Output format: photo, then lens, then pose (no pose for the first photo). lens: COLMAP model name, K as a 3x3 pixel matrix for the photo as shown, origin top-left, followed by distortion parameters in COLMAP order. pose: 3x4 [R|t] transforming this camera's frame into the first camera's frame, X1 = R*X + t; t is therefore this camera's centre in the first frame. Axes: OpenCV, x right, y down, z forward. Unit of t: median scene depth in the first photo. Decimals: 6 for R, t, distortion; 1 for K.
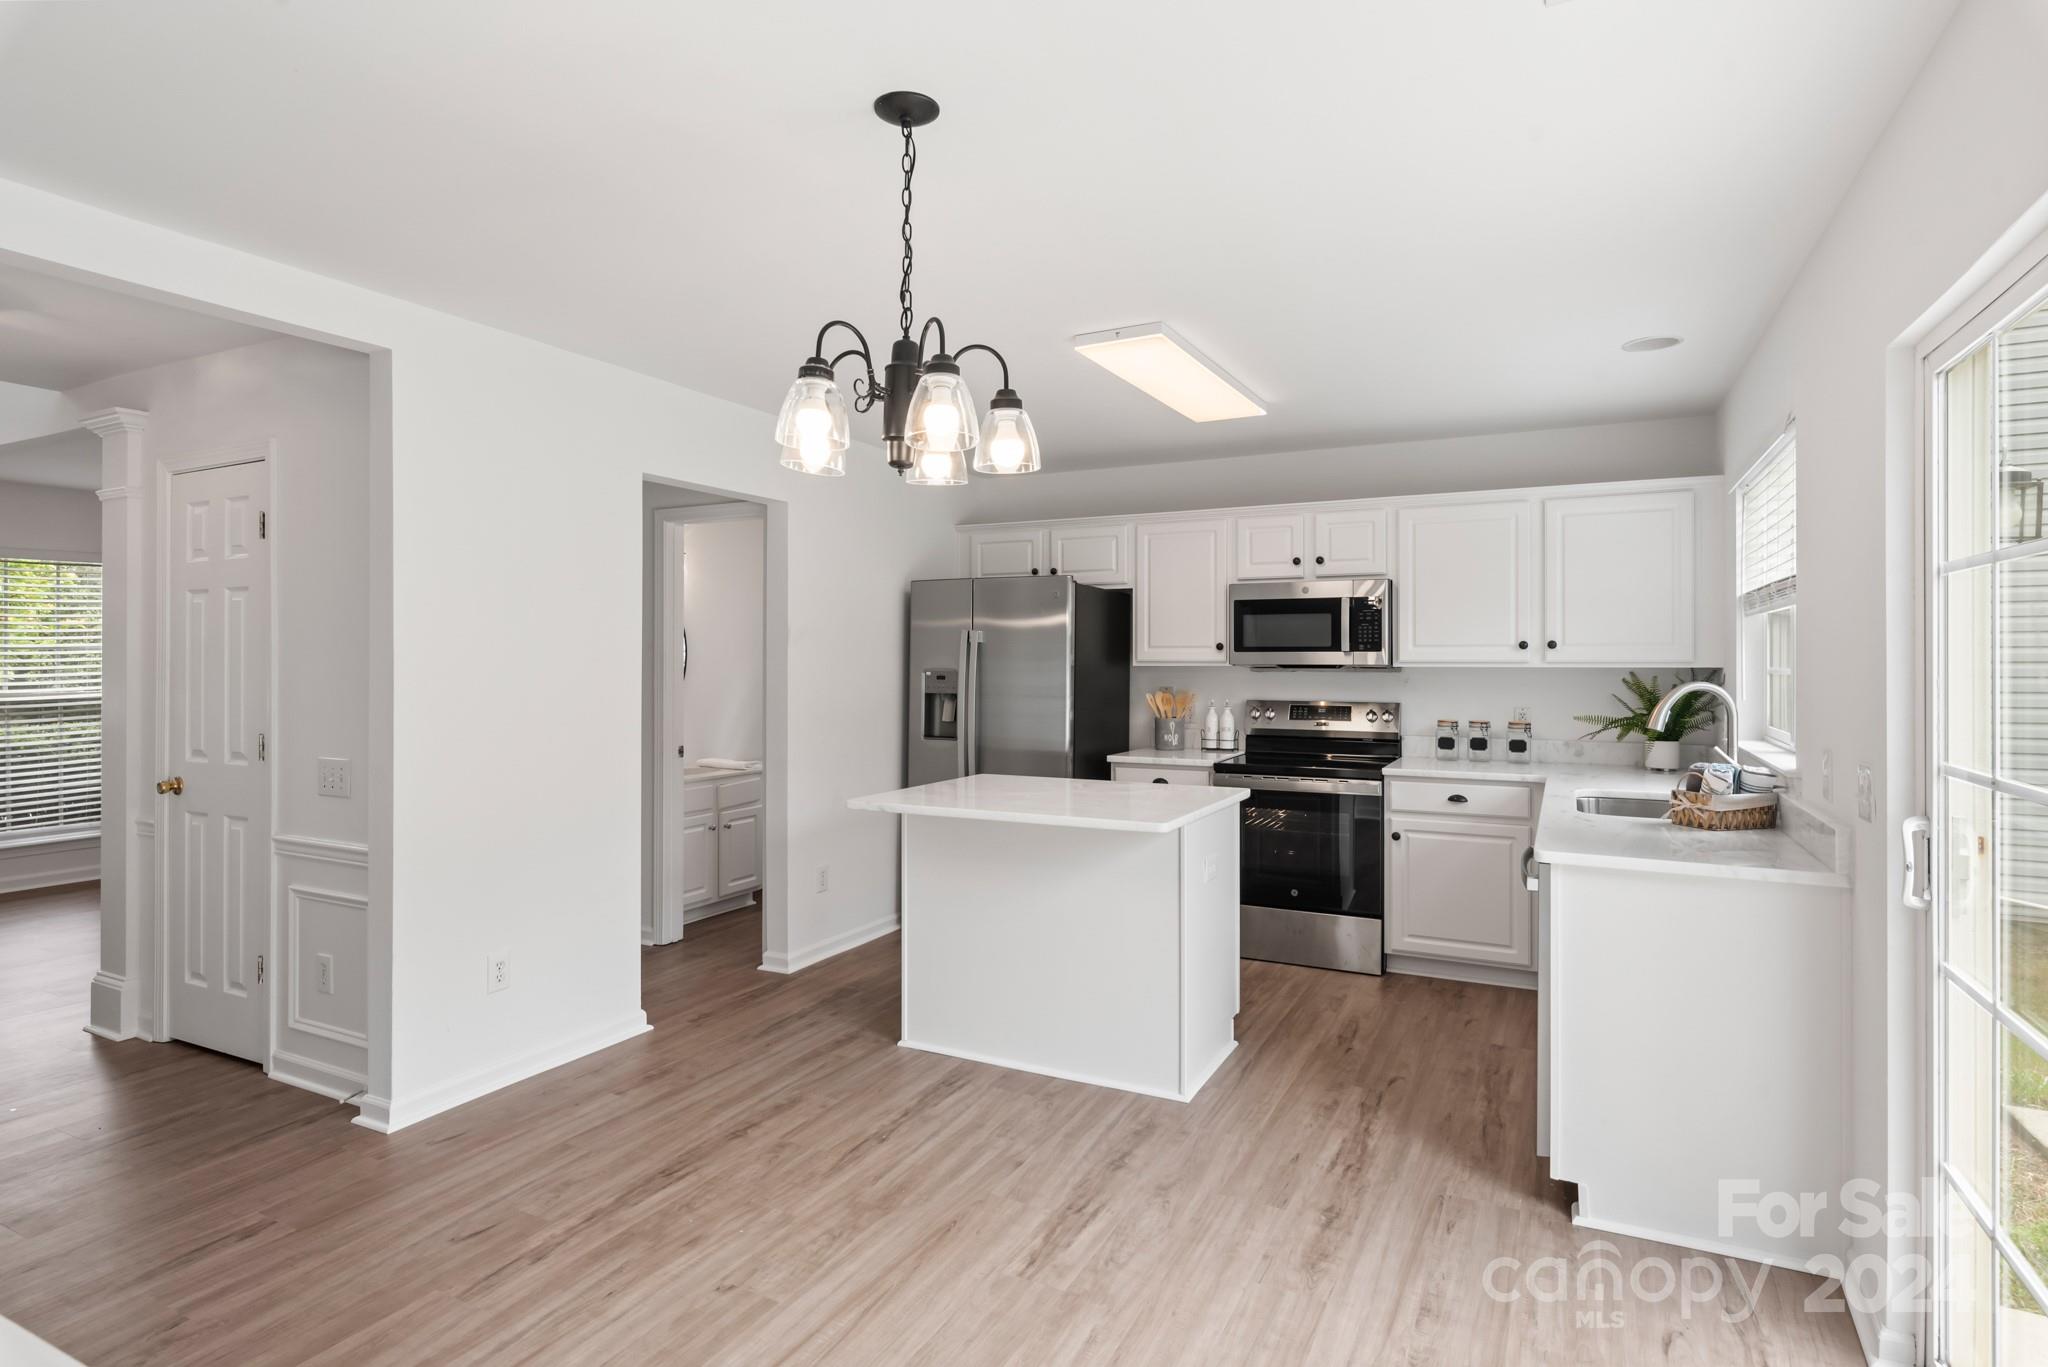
lens RADIAL K [[1059.0, 0, 1030.2], [0, 1059.0, 653.7], [0, 0, 1]] dist [0.004061, 0.000230]
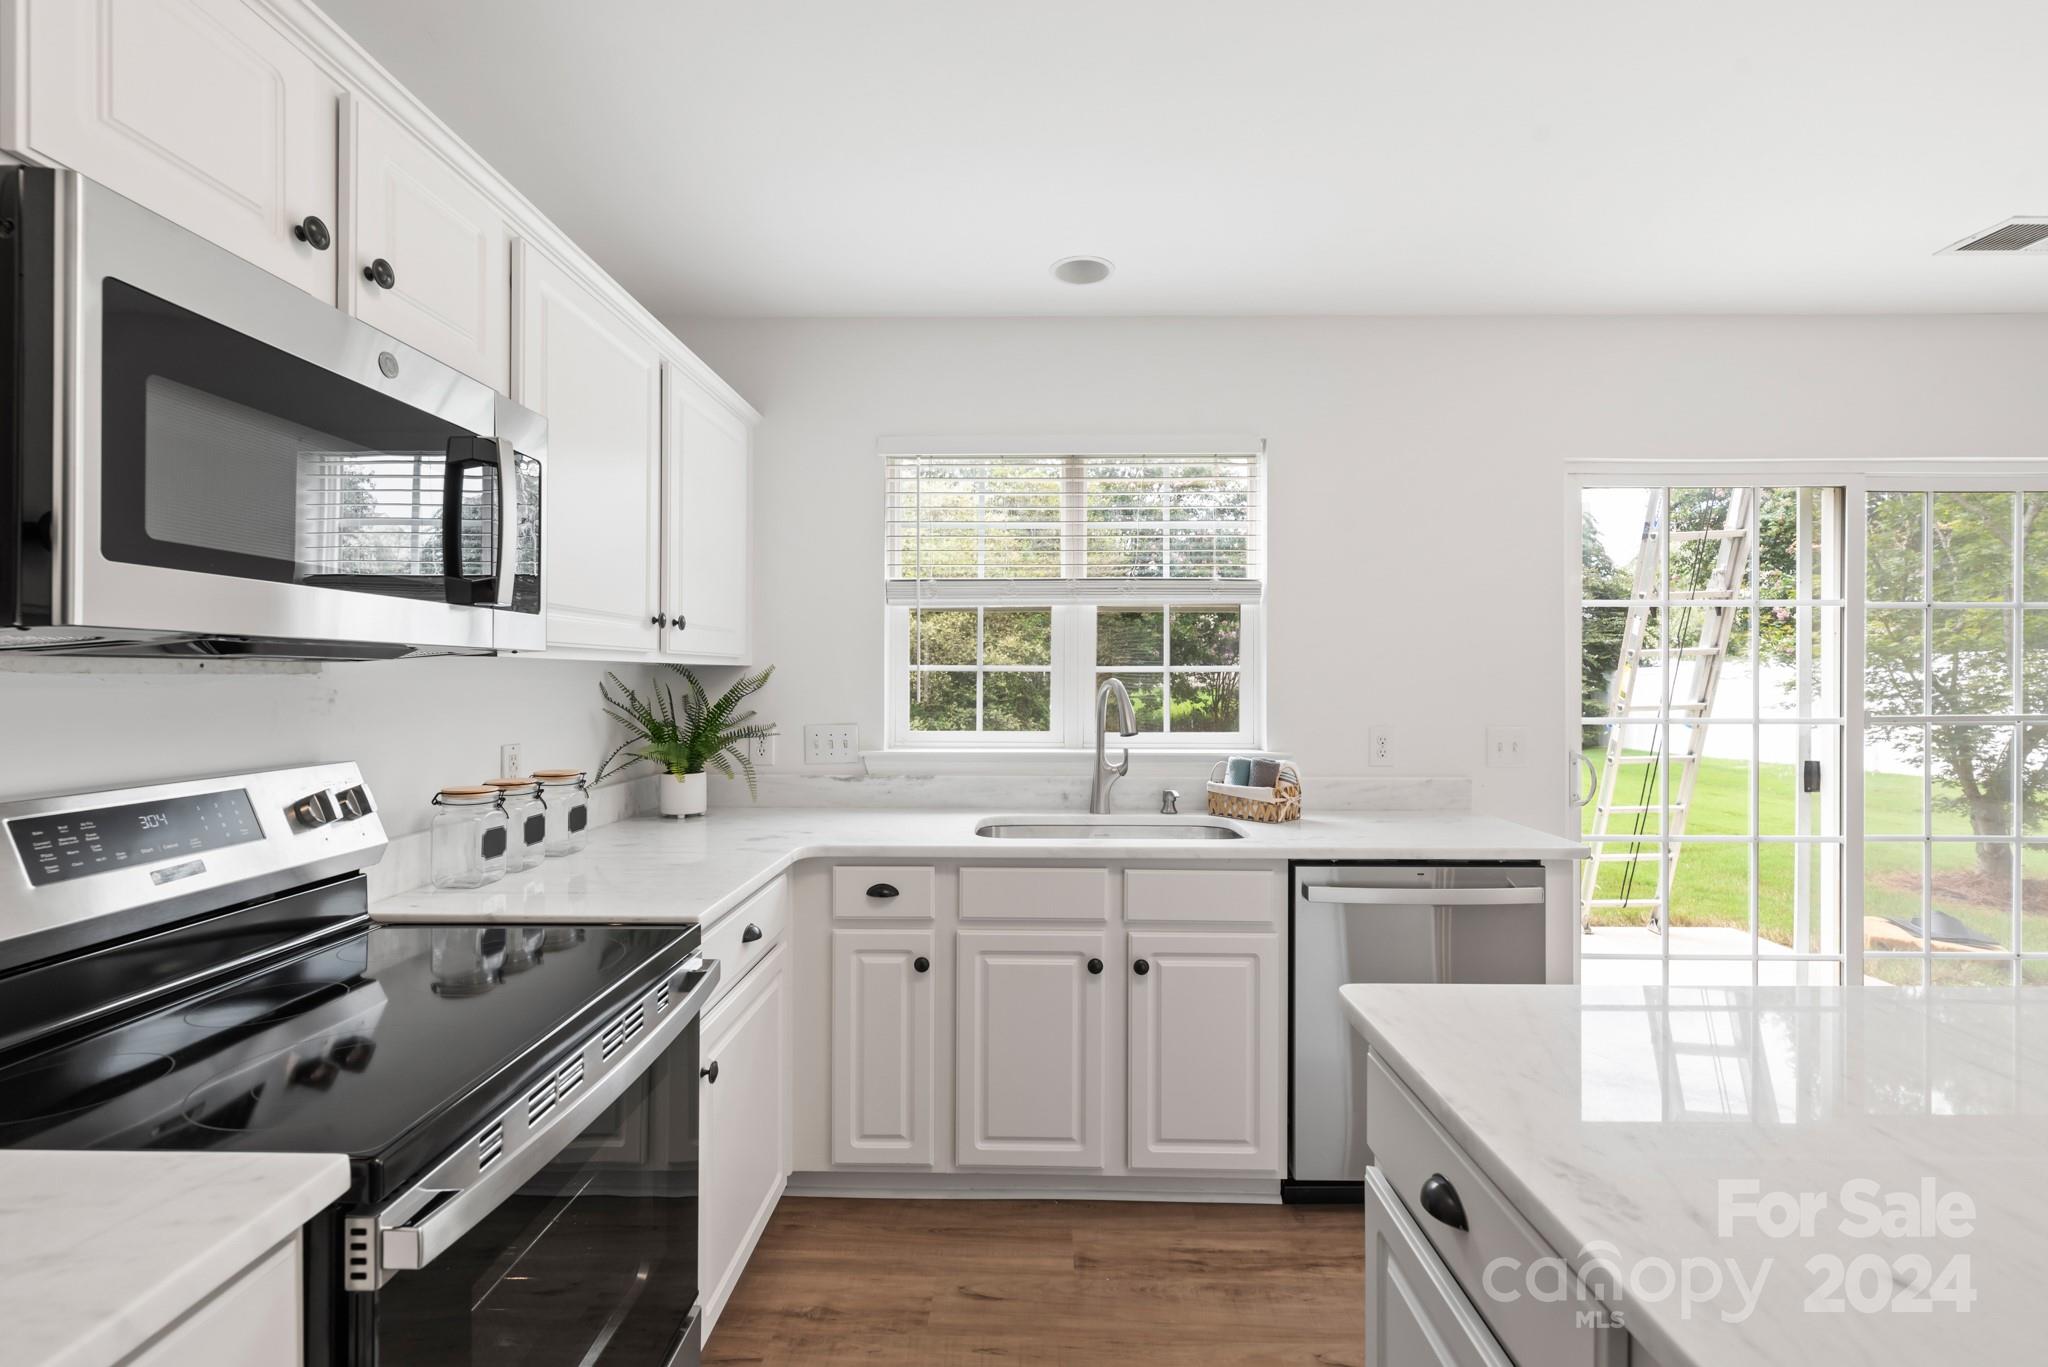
lens RADIAL K [[890.5, 0, 1027.5], [0, 890.5, 678.5], [0, 0, 1]] dist [0.001087, -0.000865]
pose [[-0.439329, -0.002635, 0.898322, -0.015231], [-0.006752, 0.999977, -0.000369, 0.020120], [-0.898301, -0.006227, -0.439337, 1.052489]]
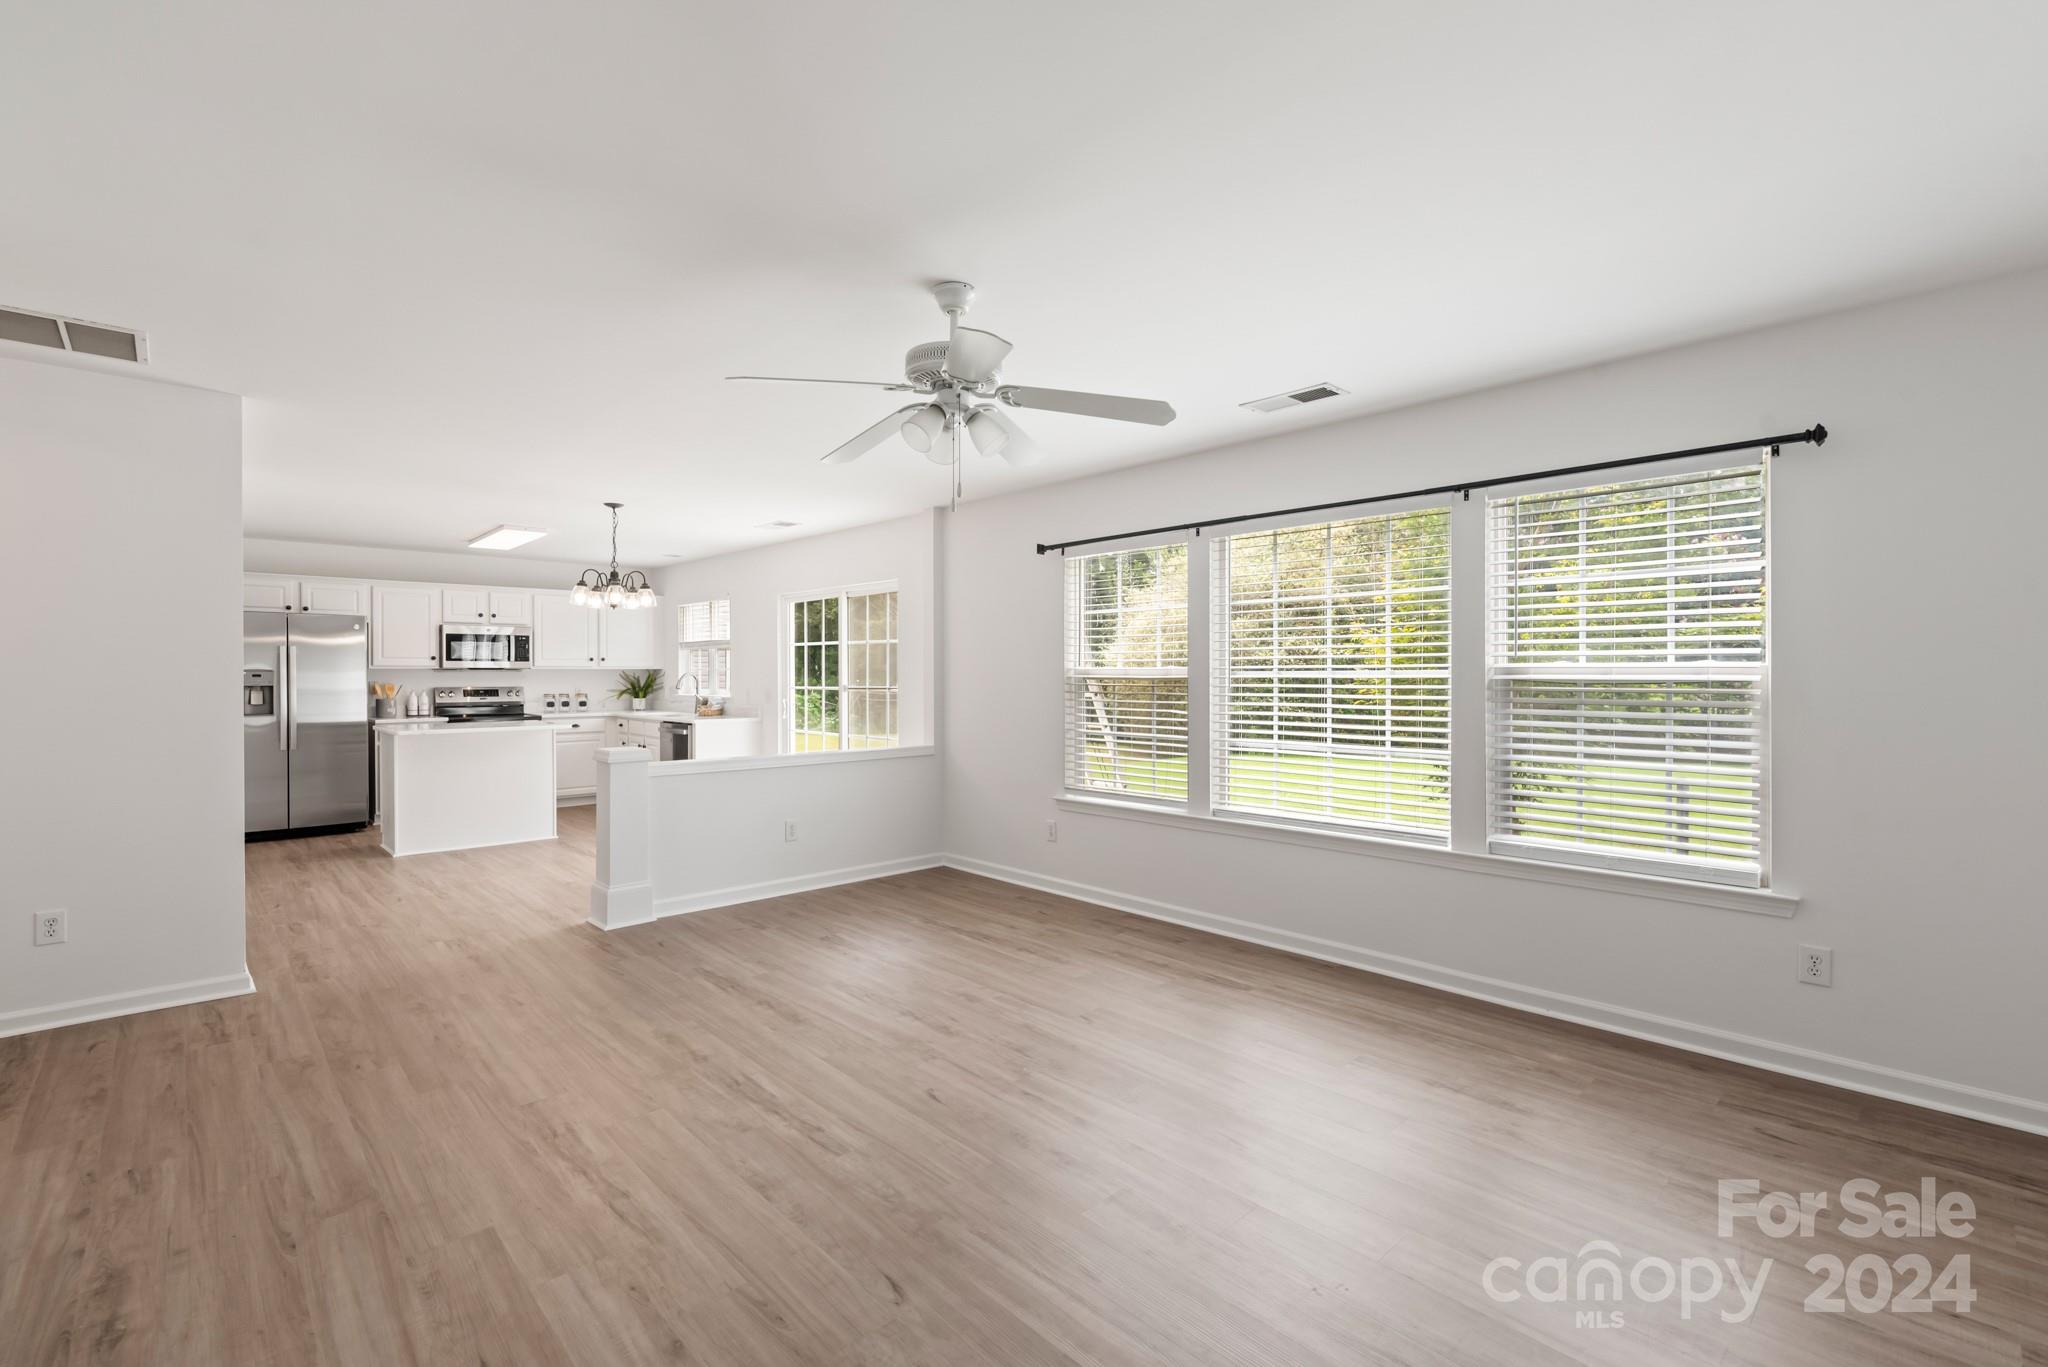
lens RADIAL K [[902.5, 0, 1021.6], [0, 902.5, 675.9], [0, 0, 1]] dist [0.008070, -0.010206]
pose [[0.335968, -0.004851, 0.941861, -1.104349], [-0.004629, 0.999966, 0.006801, 0.010379], [-0.941862, -0.006644, 0.335935, -0.562414]]
